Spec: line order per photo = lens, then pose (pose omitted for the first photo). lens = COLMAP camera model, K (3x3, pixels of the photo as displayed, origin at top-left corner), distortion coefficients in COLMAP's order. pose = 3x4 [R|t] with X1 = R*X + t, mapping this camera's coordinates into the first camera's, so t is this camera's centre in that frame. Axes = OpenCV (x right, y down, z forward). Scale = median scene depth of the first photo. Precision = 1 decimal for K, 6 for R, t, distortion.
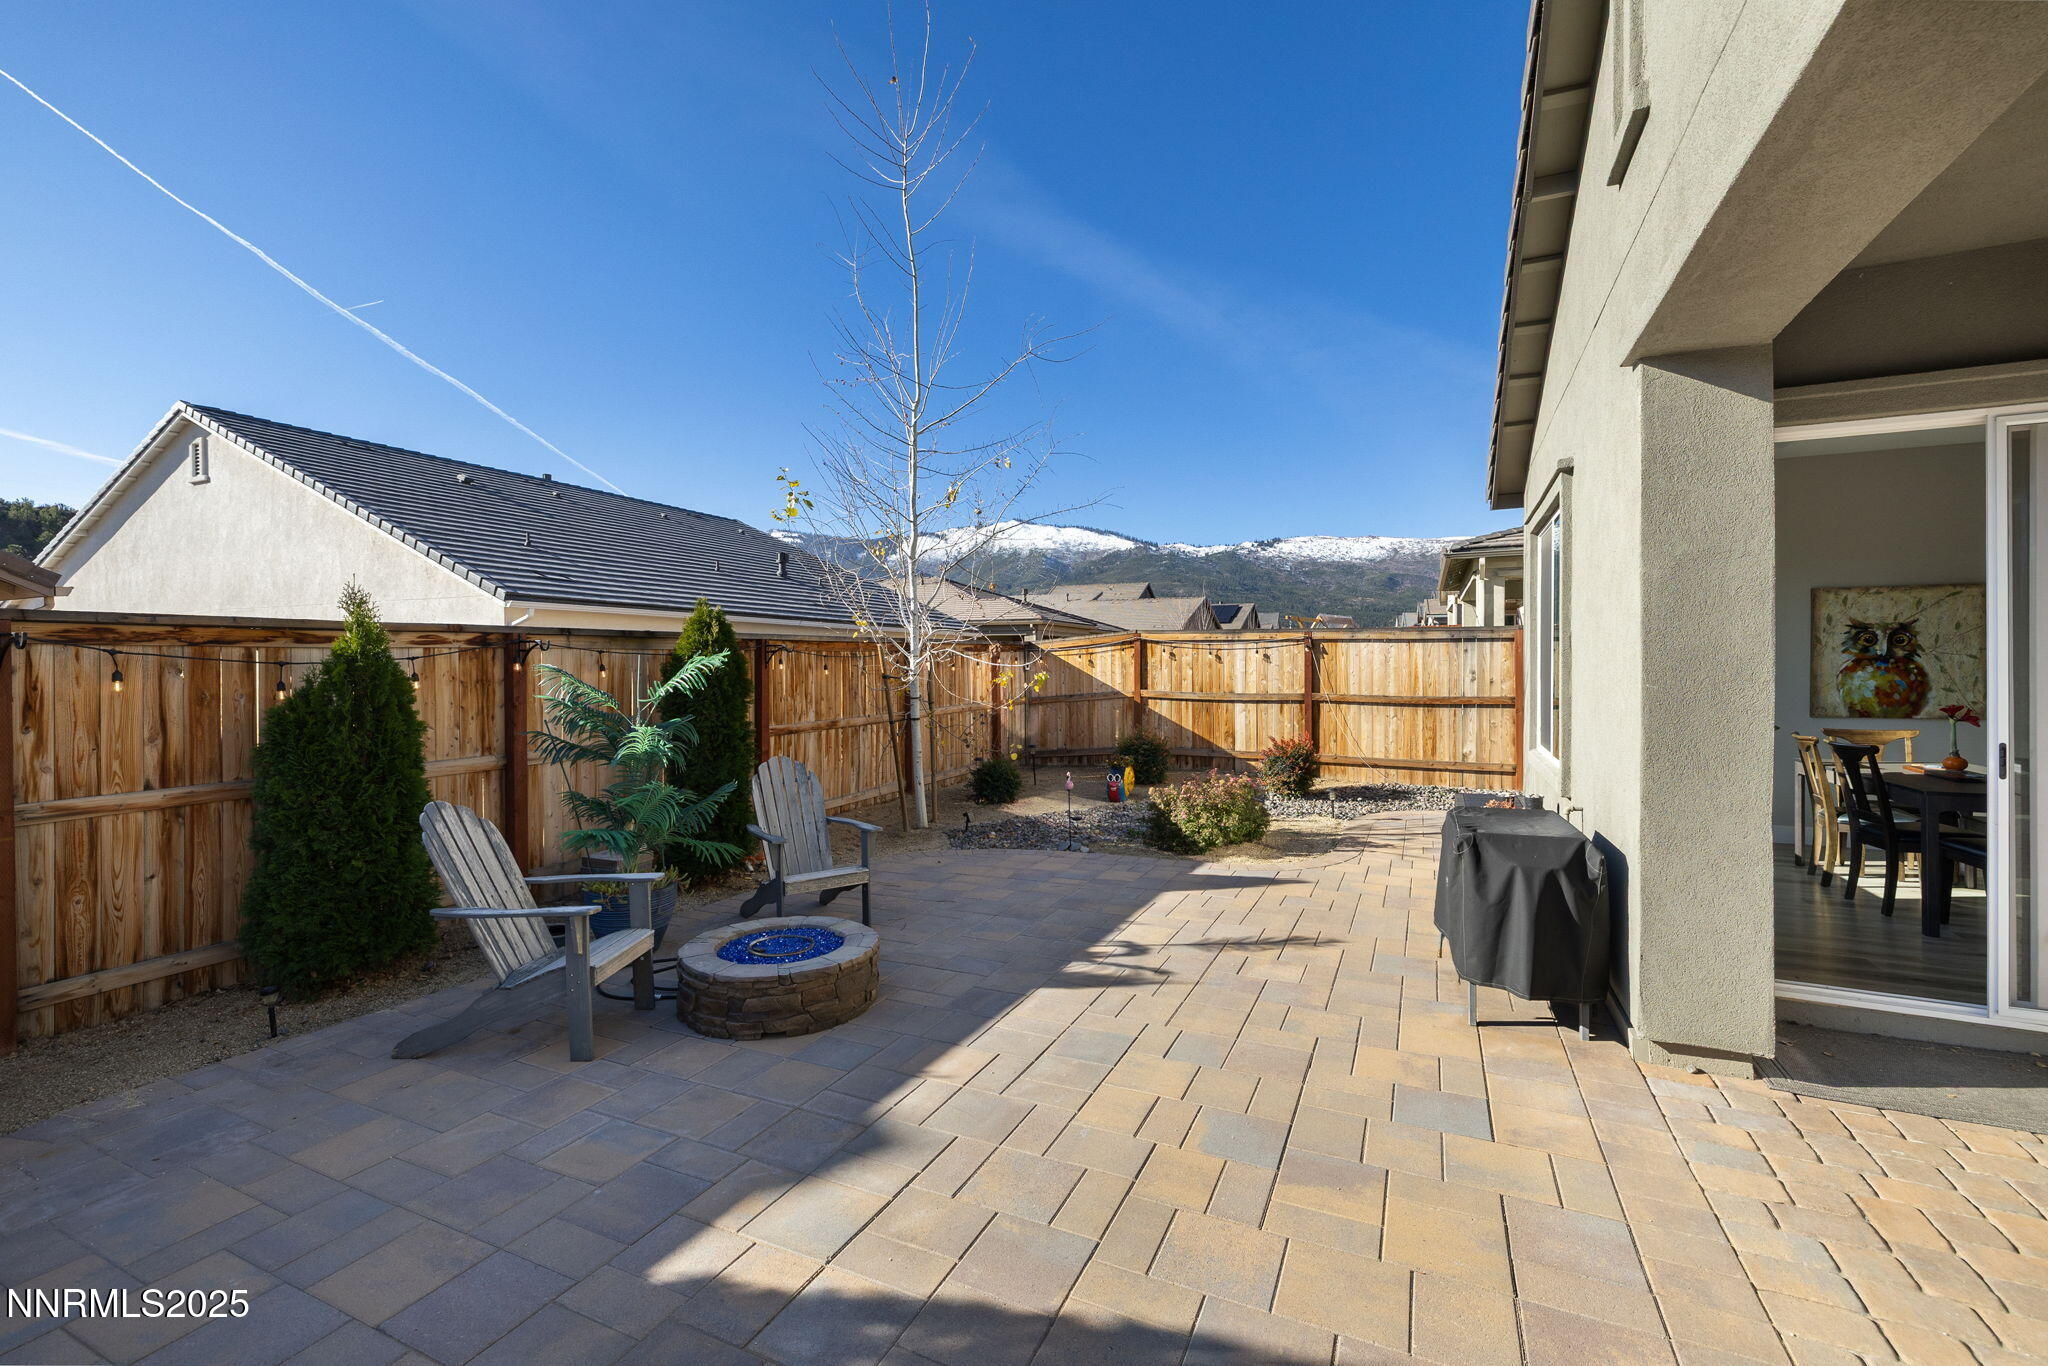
lens RADIAL K [[858.3, 0, 1022.6], [0, 858.3, 677.2], [0, 0, 1]] dist [-0.000023, 0.000161]
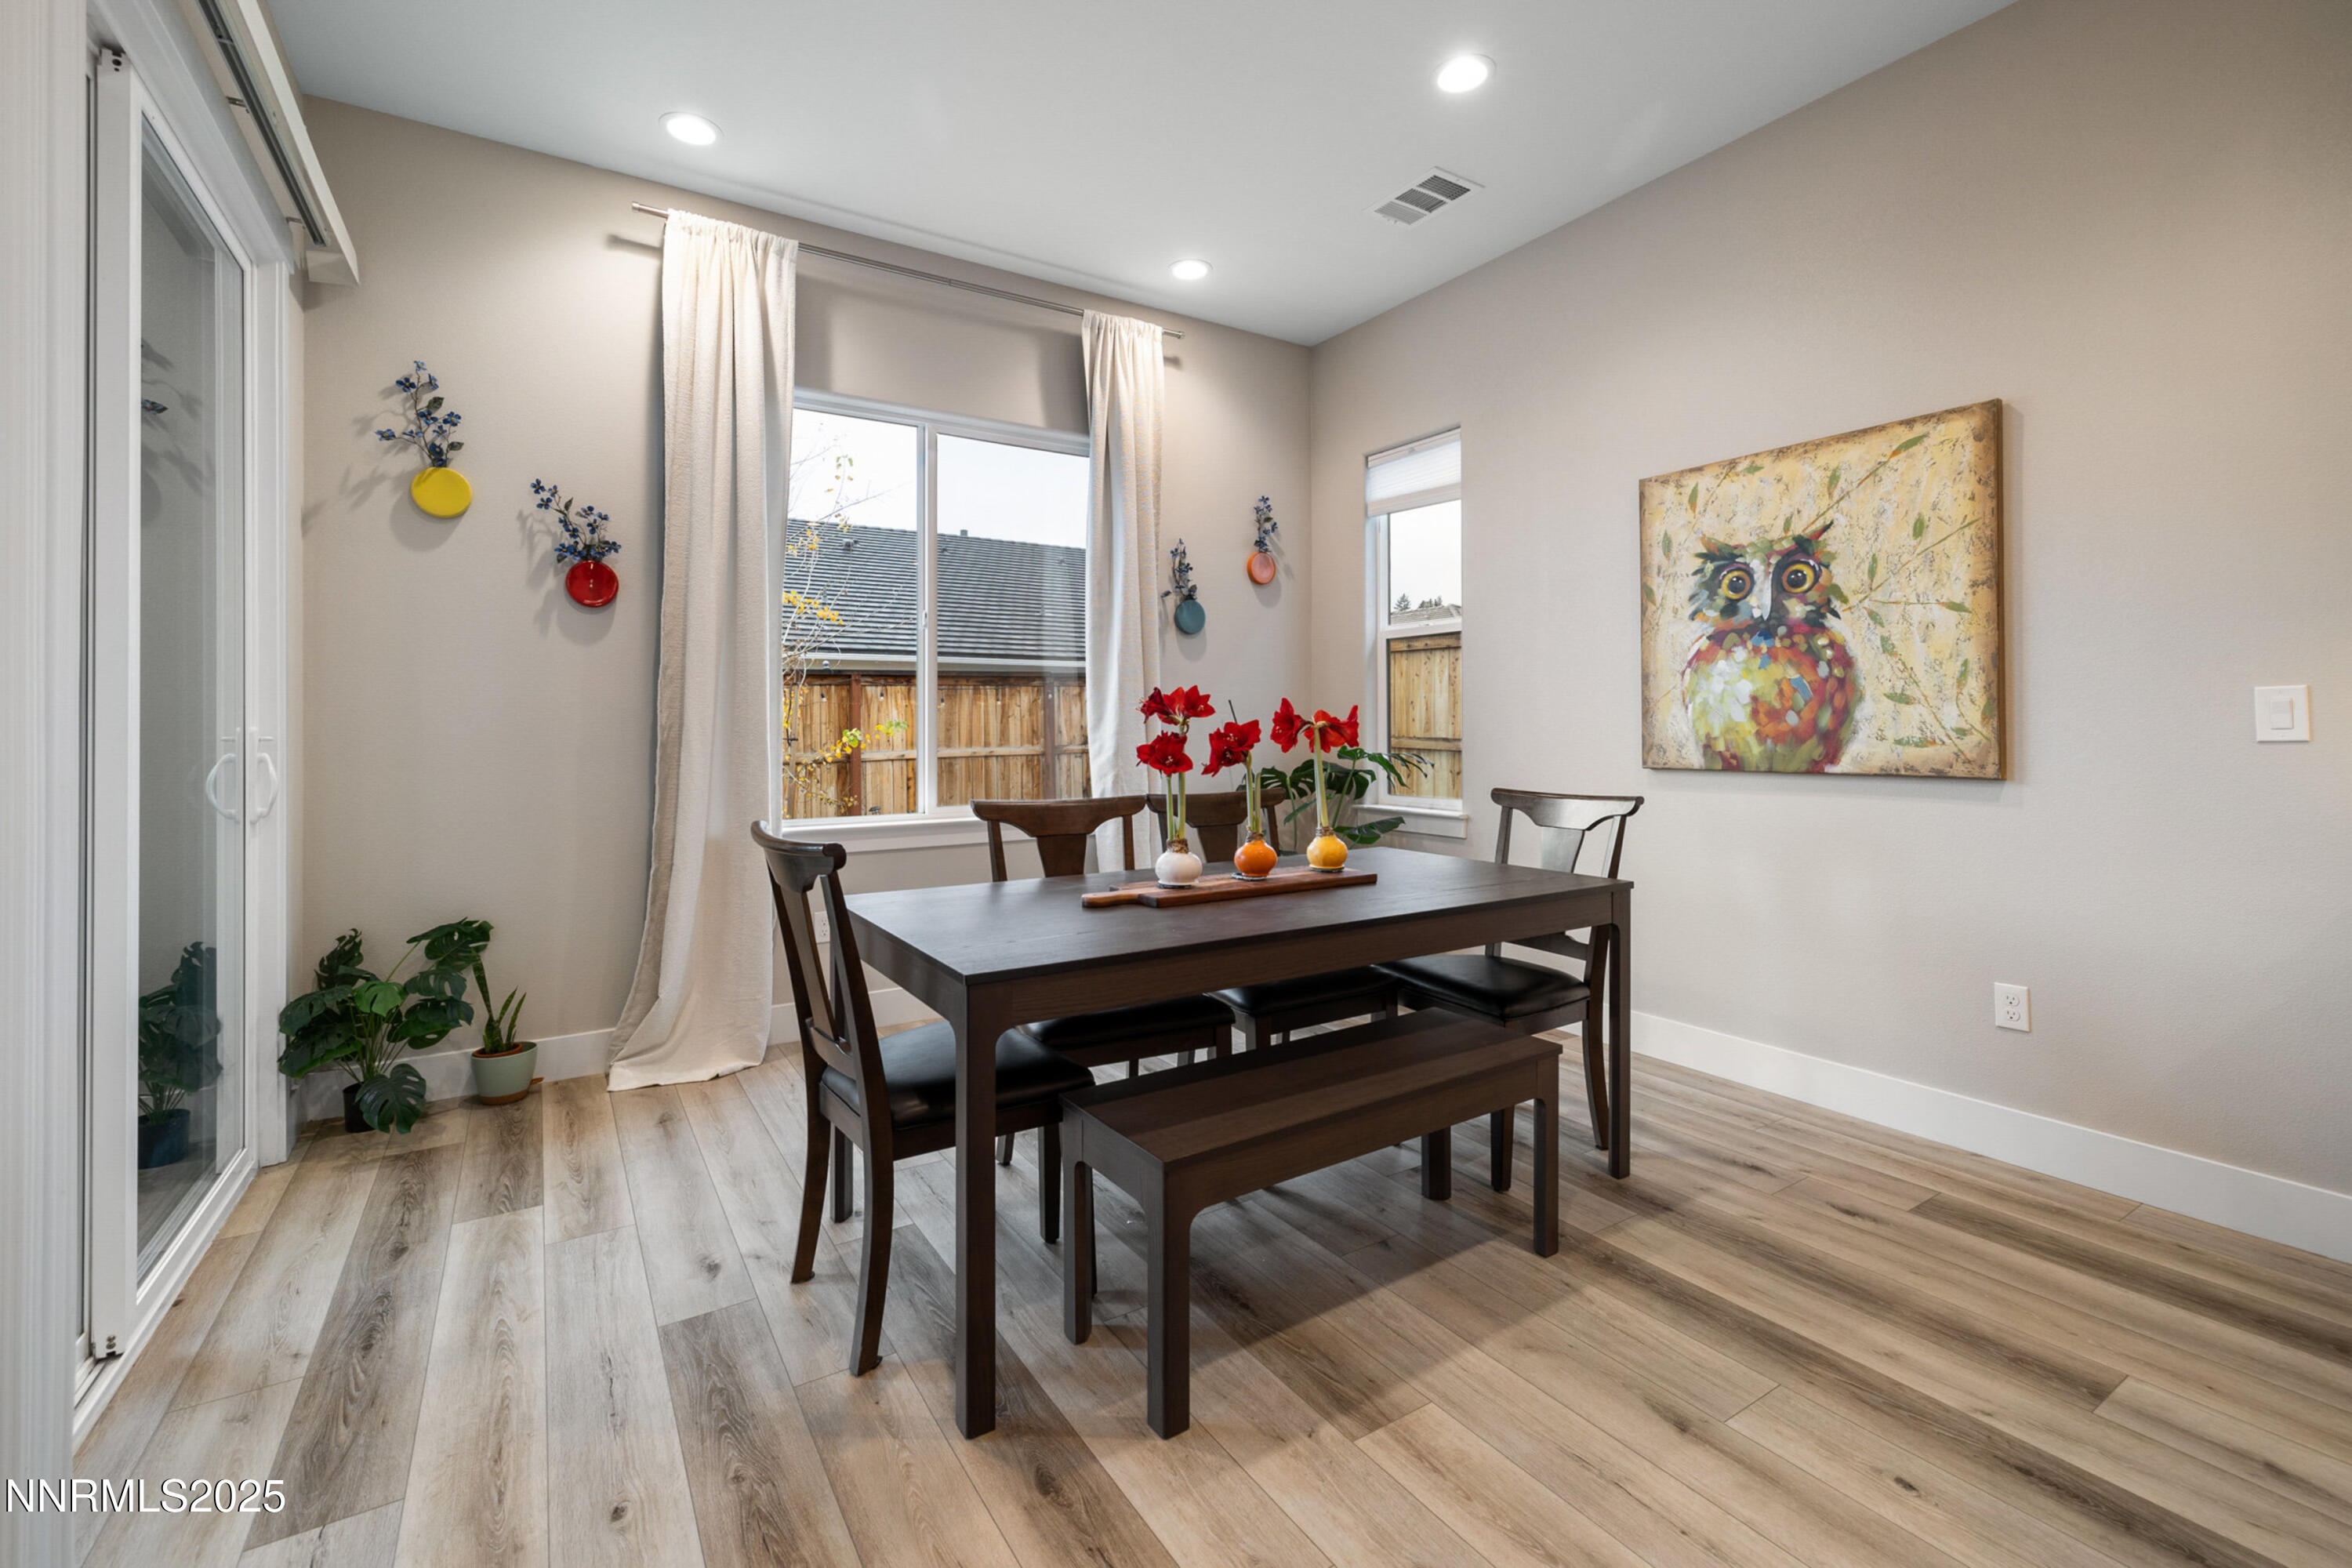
lens RADIAL K [[985.7, 0, 1175.0], [0, 985.7, 716.6], [0, 0, 1]] dist [-0.000023, 0.000161]
pose [[0.849530, -0.007441, -0.527488, 1.007423], [-0.001854, 0.999852, -0.017091, 0.029699], [0.527537, 0.015497, 0.849391, 0.449497]]
